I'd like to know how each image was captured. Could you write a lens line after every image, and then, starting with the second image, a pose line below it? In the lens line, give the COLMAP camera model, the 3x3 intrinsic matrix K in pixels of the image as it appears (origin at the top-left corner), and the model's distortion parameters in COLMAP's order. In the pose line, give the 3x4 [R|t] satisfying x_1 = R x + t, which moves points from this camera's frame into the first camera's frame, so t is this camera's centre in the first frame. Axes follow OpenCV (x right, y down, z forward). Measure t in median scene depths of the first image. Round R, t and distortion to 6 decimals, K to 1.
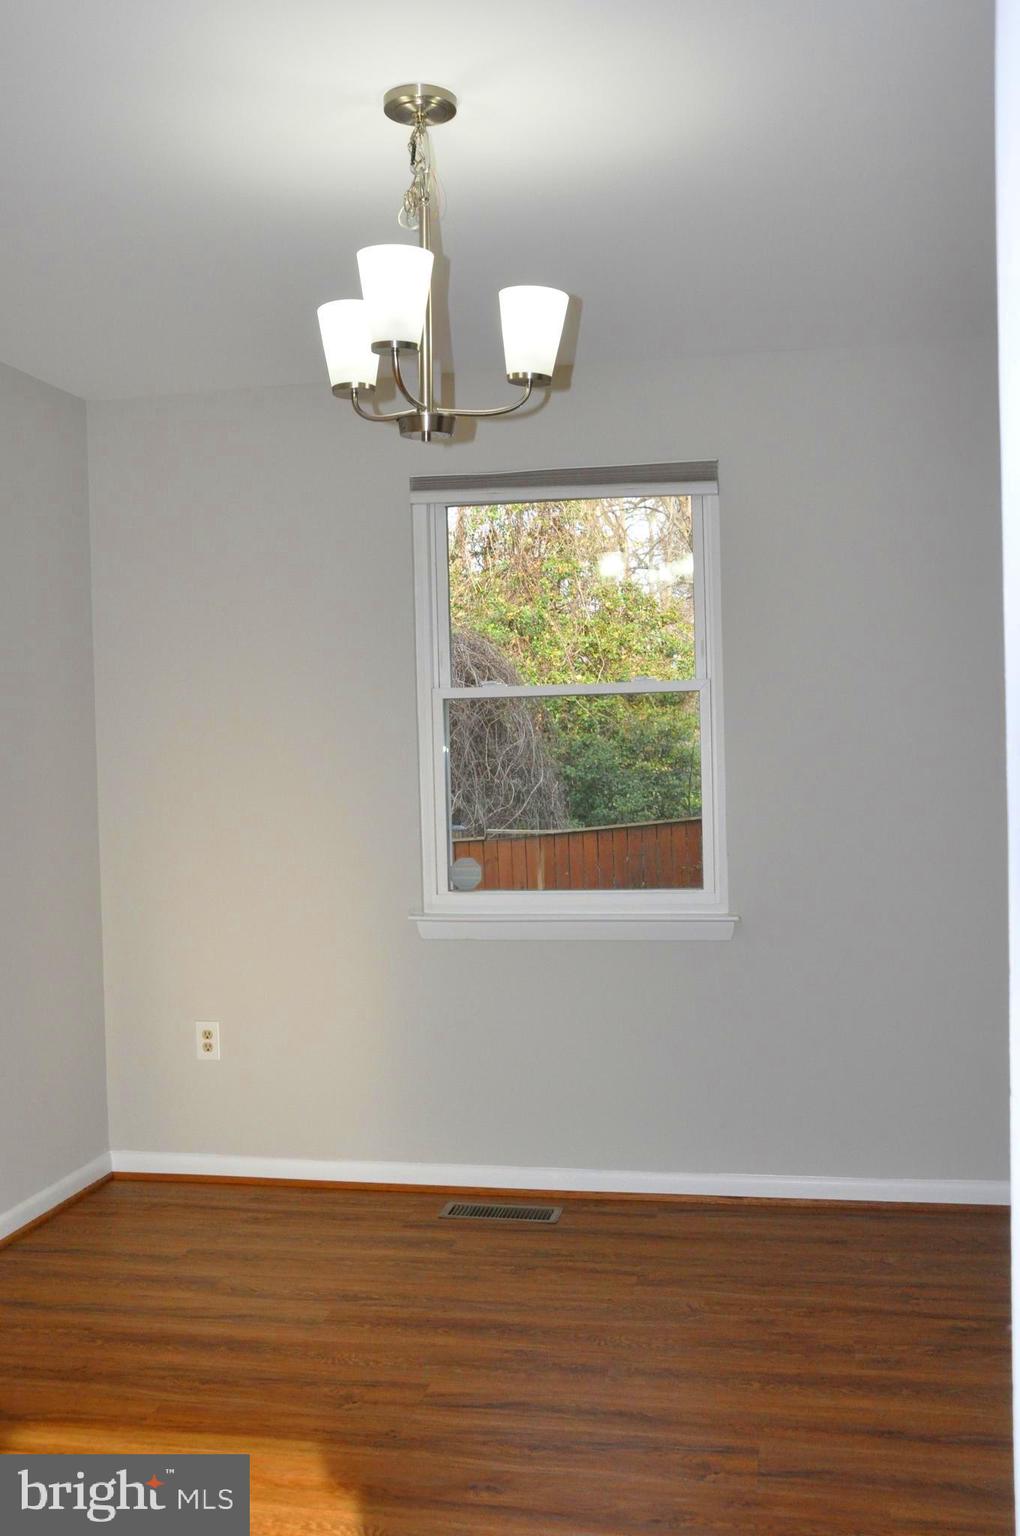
lens RADIAL K [[1499.5, 0, 510.0], [0, 1499.5, 768.0], [0, 0, 1]] dist [-0.051257, 0.129374]
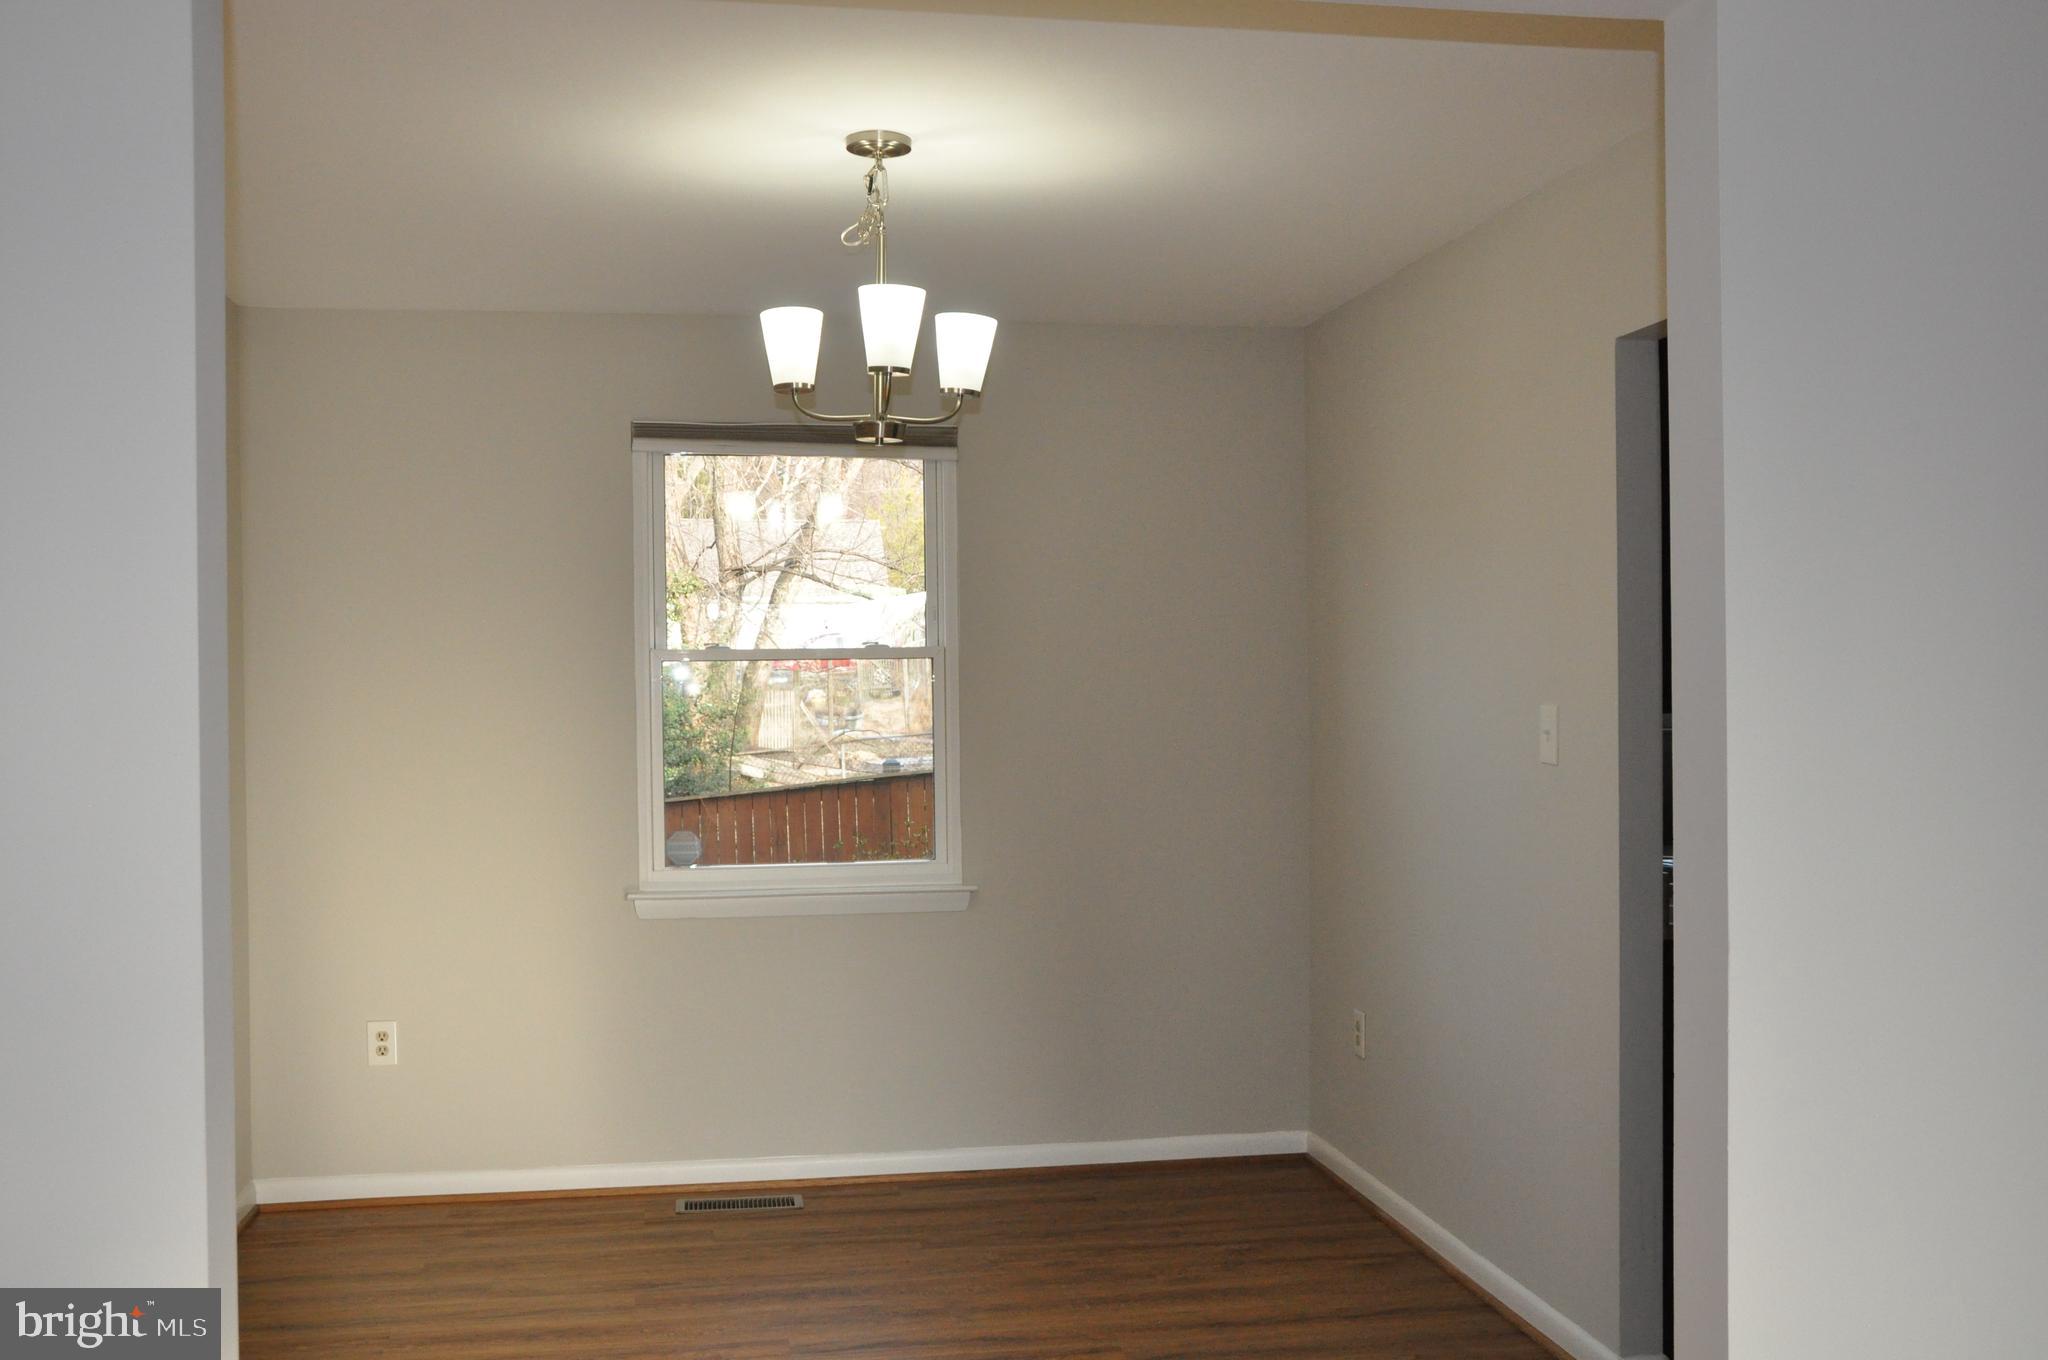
lens RADIAL K [[1999.4, 0, 1024.0], [0, 1999.4, 660.8], [0, 0, 1]] dist [-0.051257, 0.129374]
pose [[0.935044, 0.016635, 0.354142, -0.306362], [-0.004532, 0.999378, -0.034979, -0.004025], [-0.354503, 0.031102, 0.934537, -0.270707]]
